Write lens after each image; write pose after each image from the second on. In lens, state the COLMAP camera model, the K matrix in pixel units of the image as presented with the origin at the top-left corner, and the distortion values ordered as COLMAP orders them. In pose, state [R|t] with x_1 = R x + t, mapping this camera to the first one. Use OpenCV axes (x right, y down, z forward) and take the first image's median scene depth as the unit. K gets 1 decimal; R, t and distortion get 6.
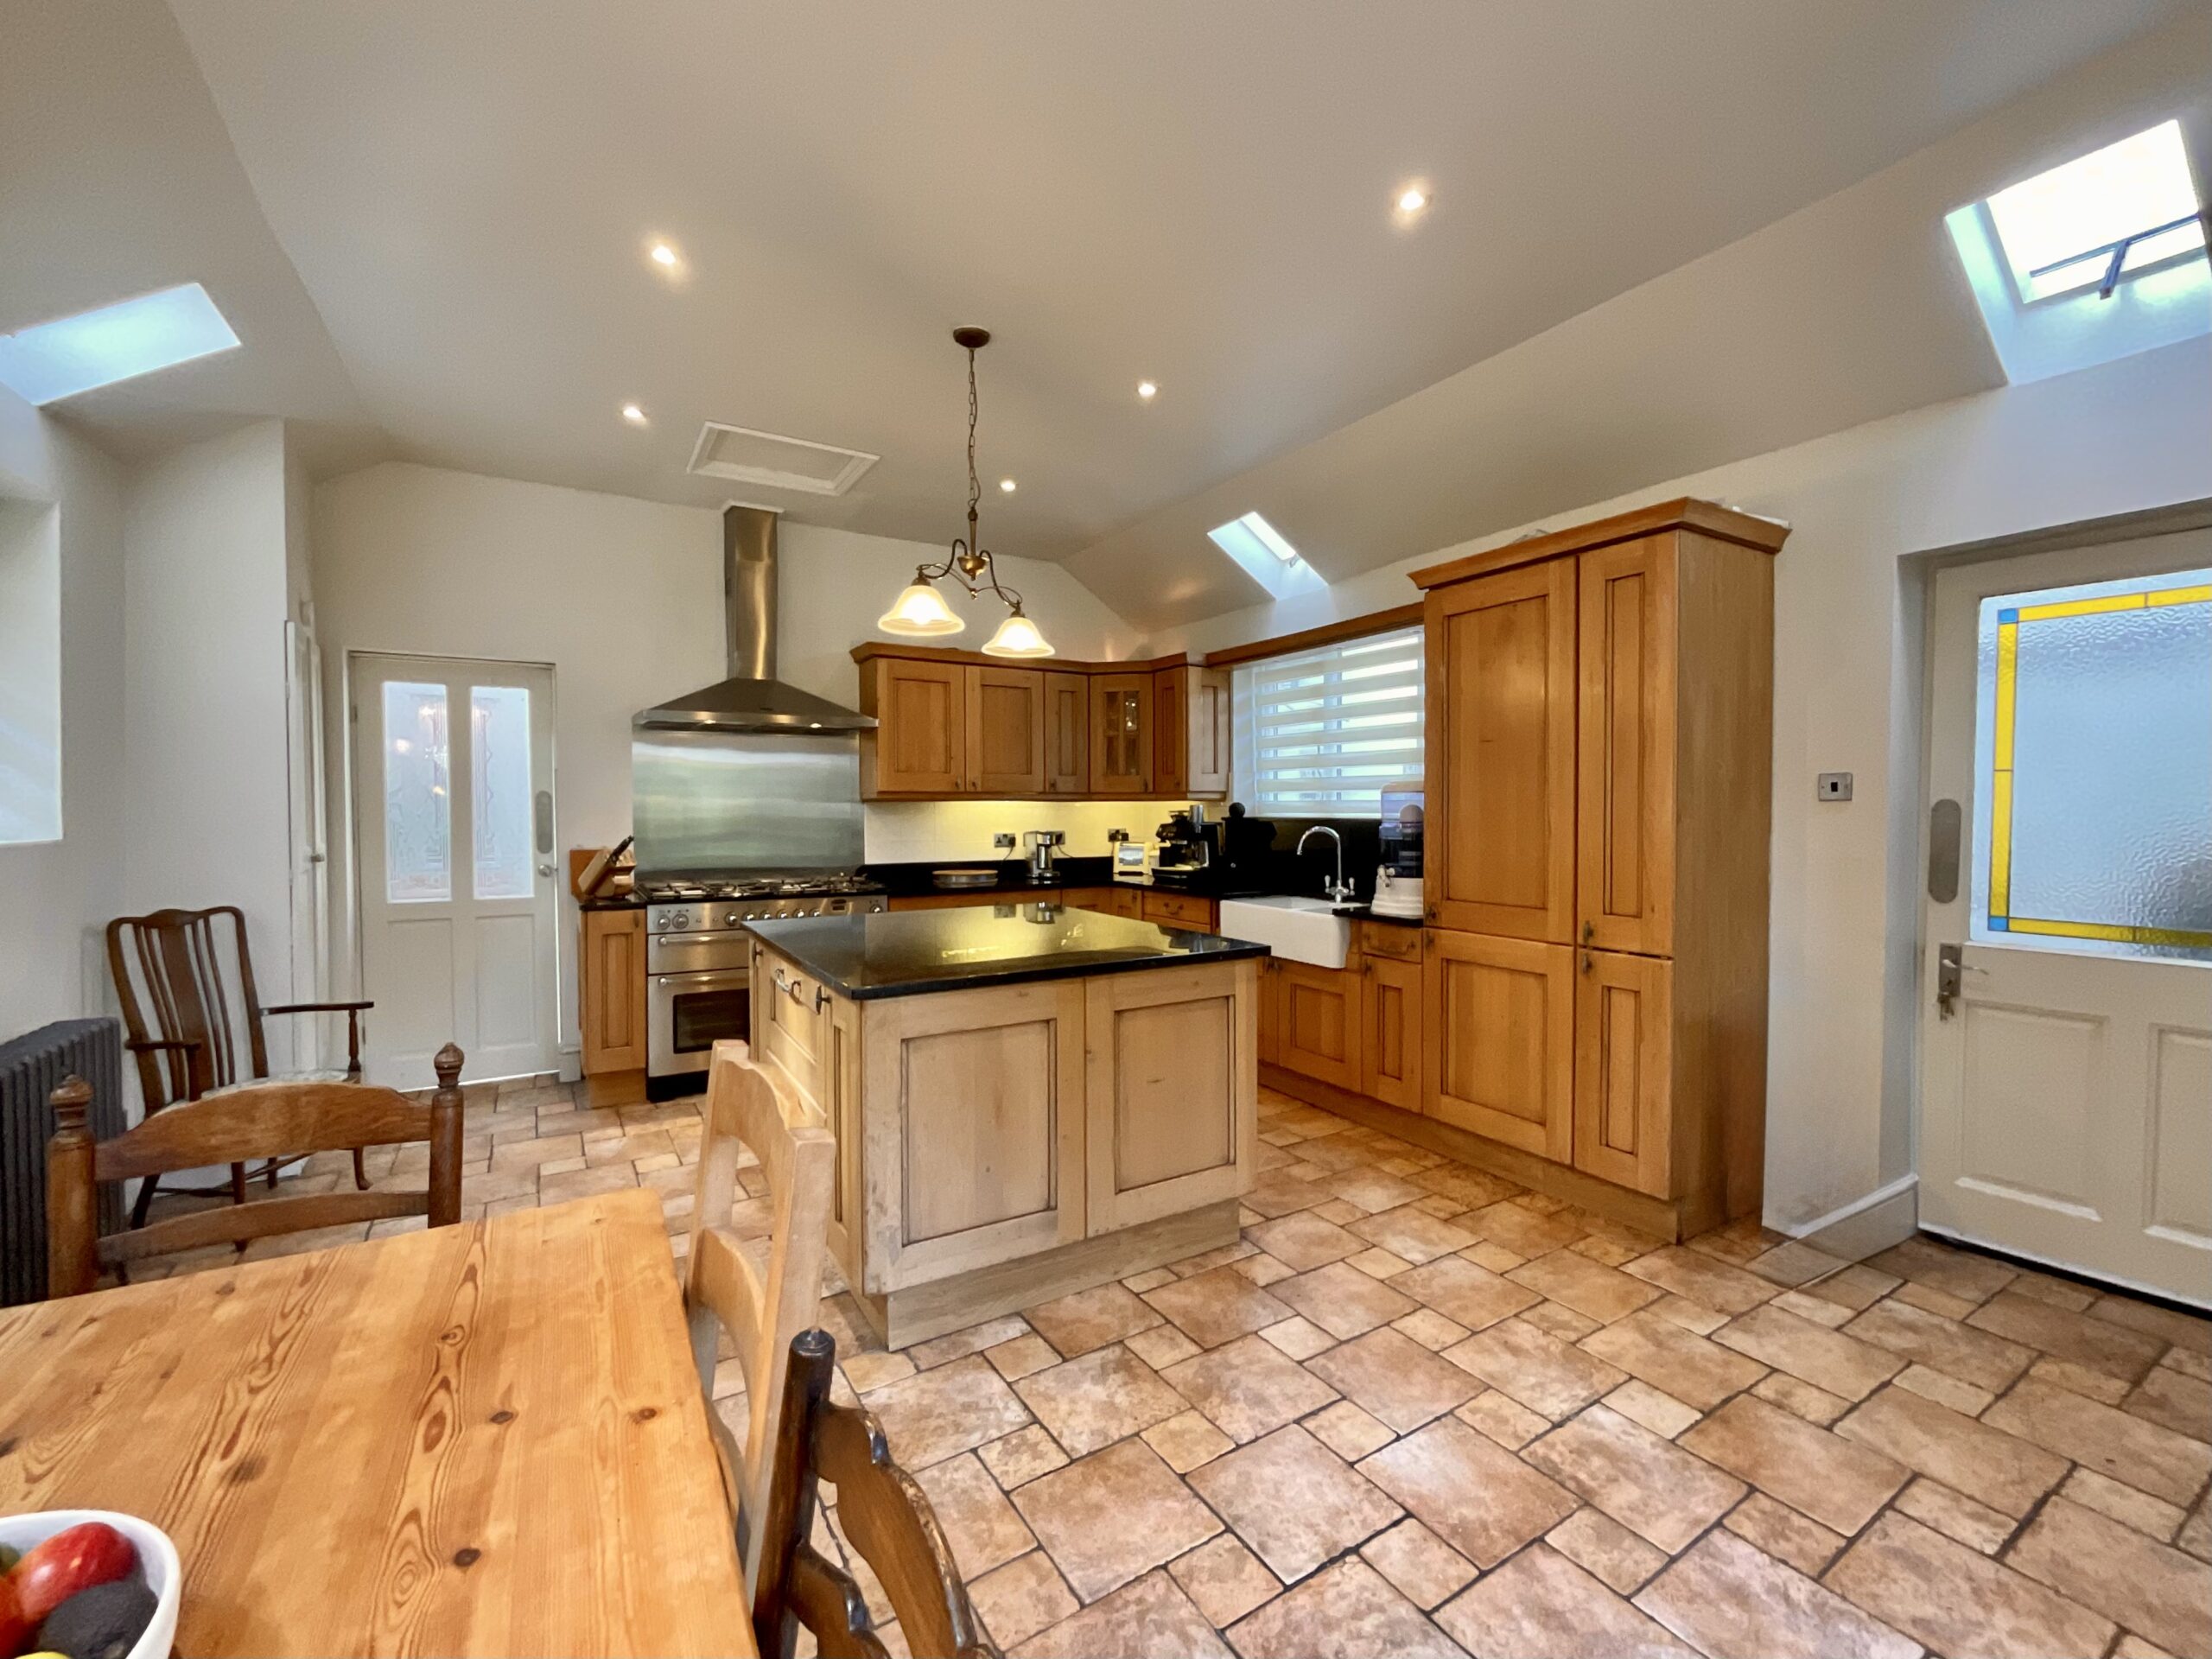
lens RADIAL K [[909.9, 0, 1122.5], [0, 909.9, 822.5], [0, 0, 1]] dist [-0.002335, 0.000636]
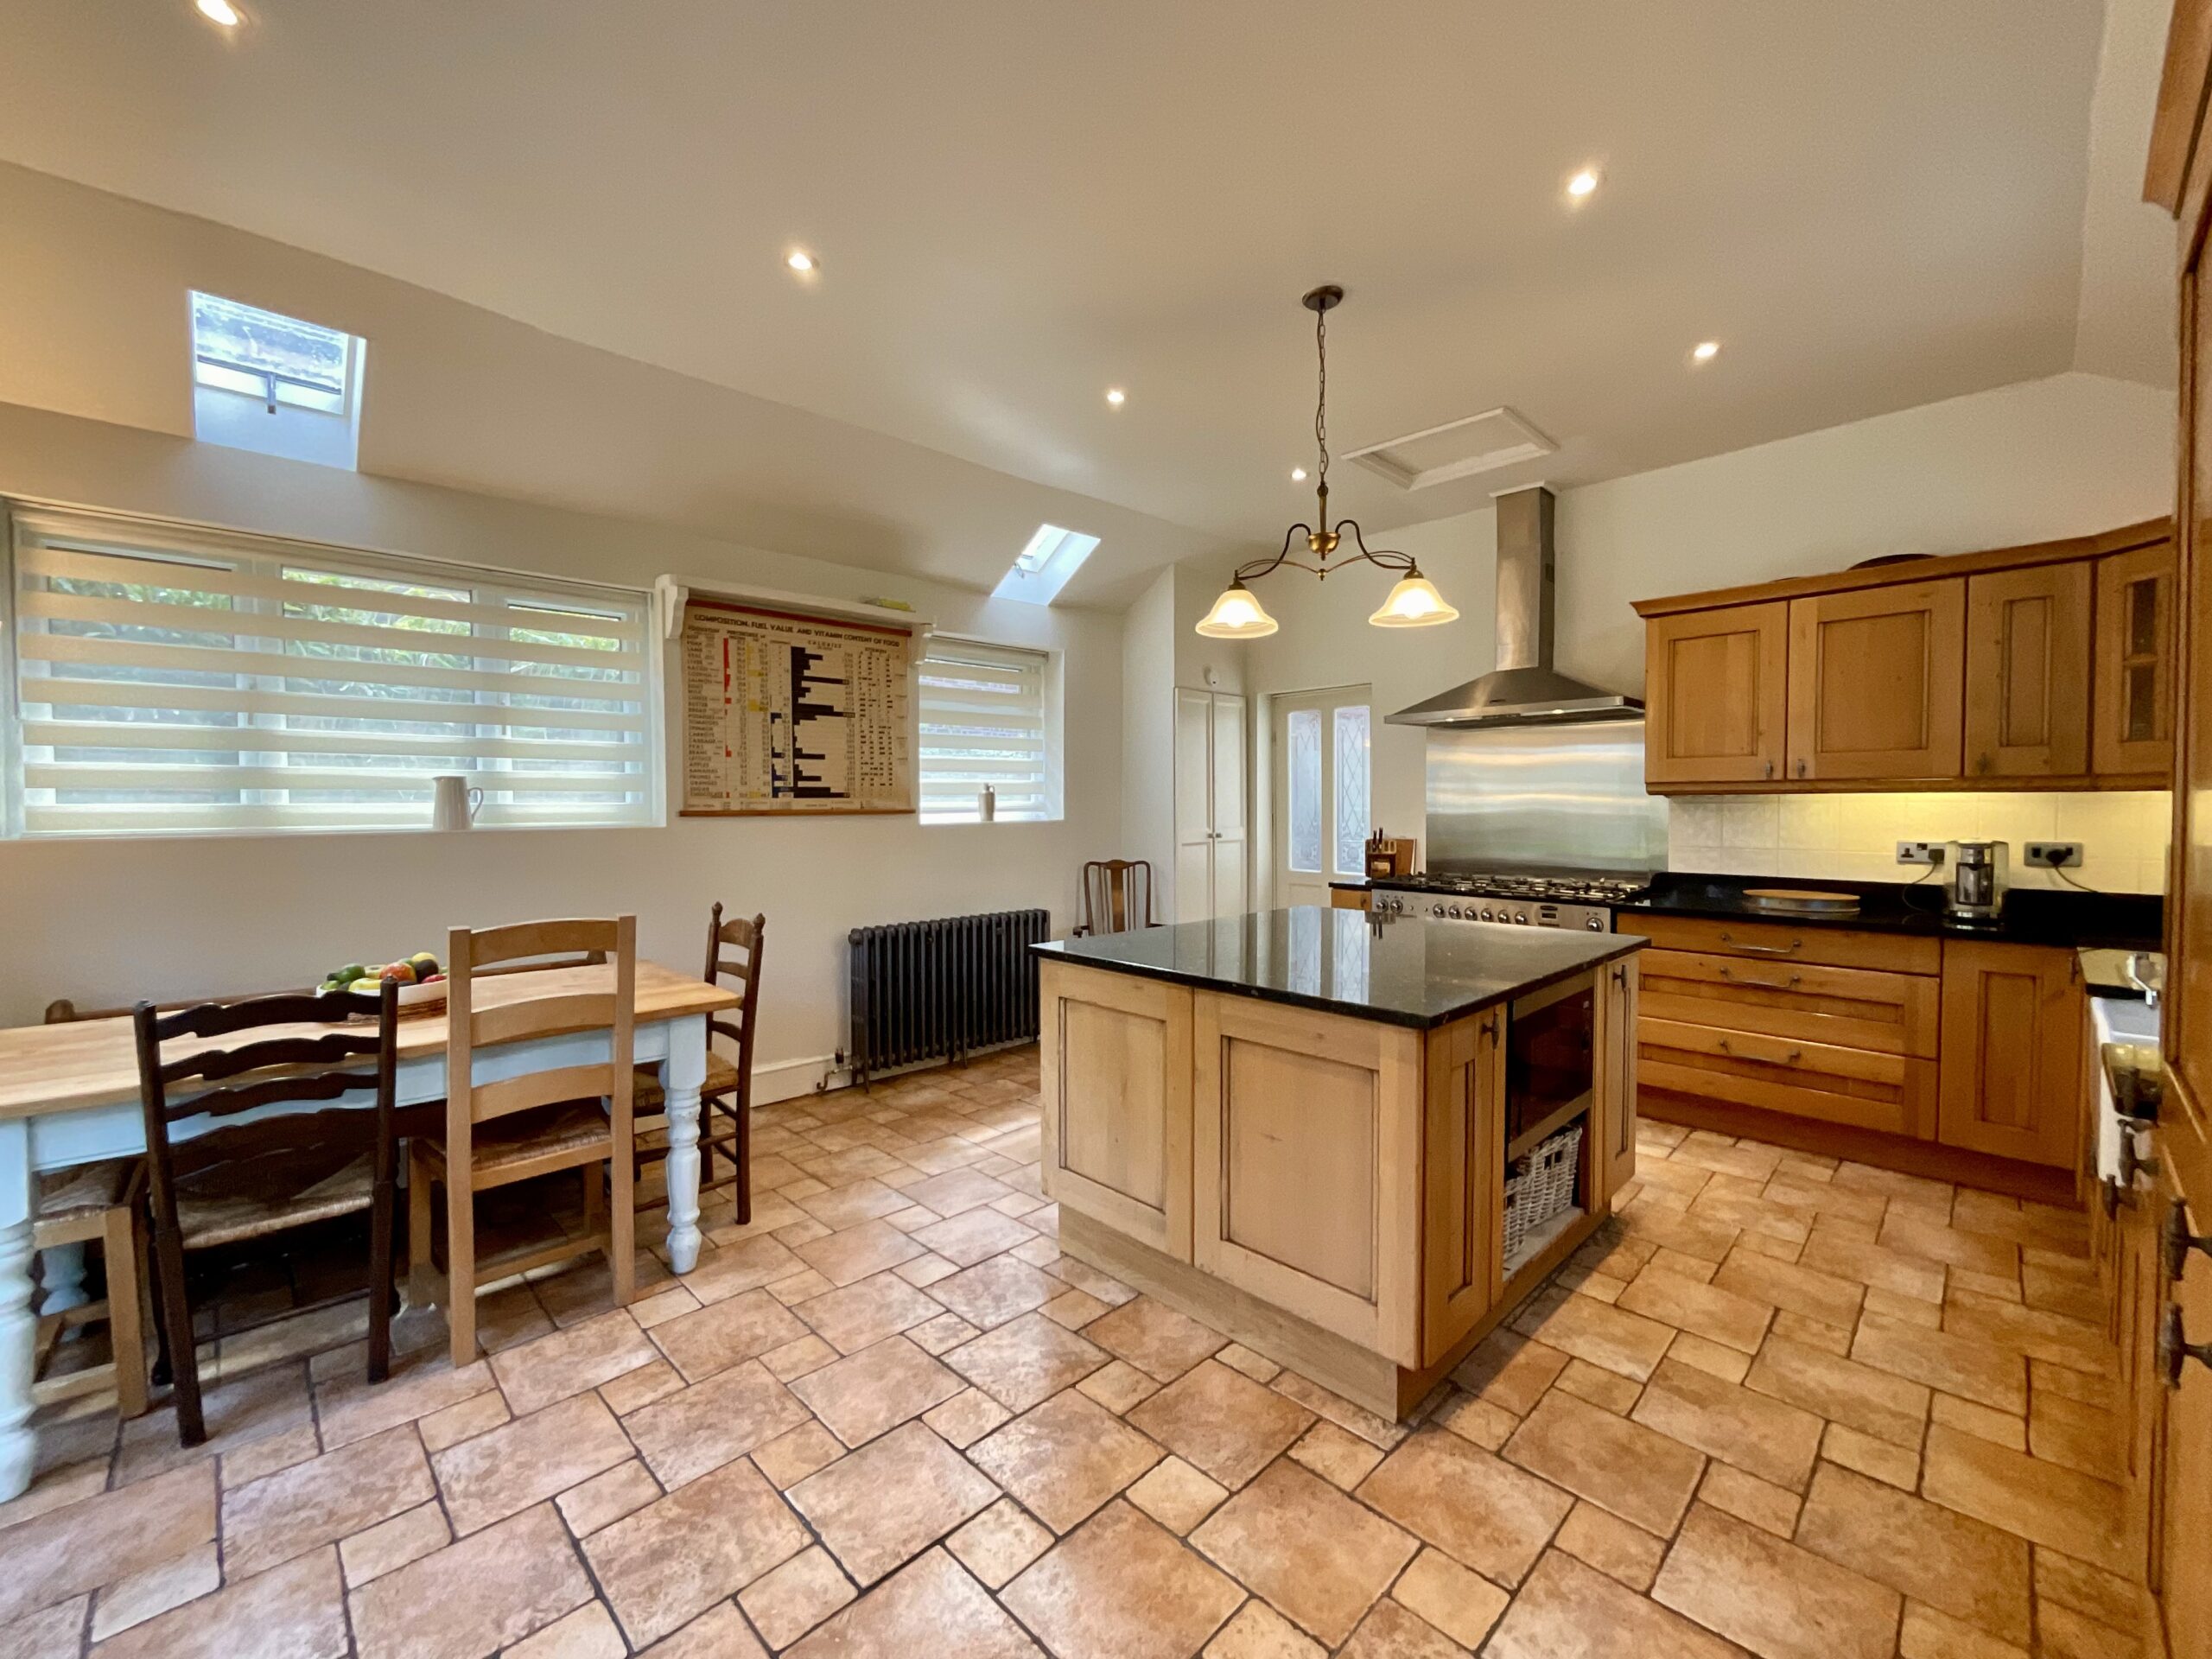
lens RADIAL K [[909.9, 0, 1122.4], [0, 909.9, 829.3], [0, 0, 1]] dist [-0.002335, 0.000636]
pose [[0.227761, 0.031343, -0.973212, 0.796604], [-0.012695, 0.999492, 0.029219, -0.019246], [0.973634, 0.005700, 0.228044, 0.671562]]
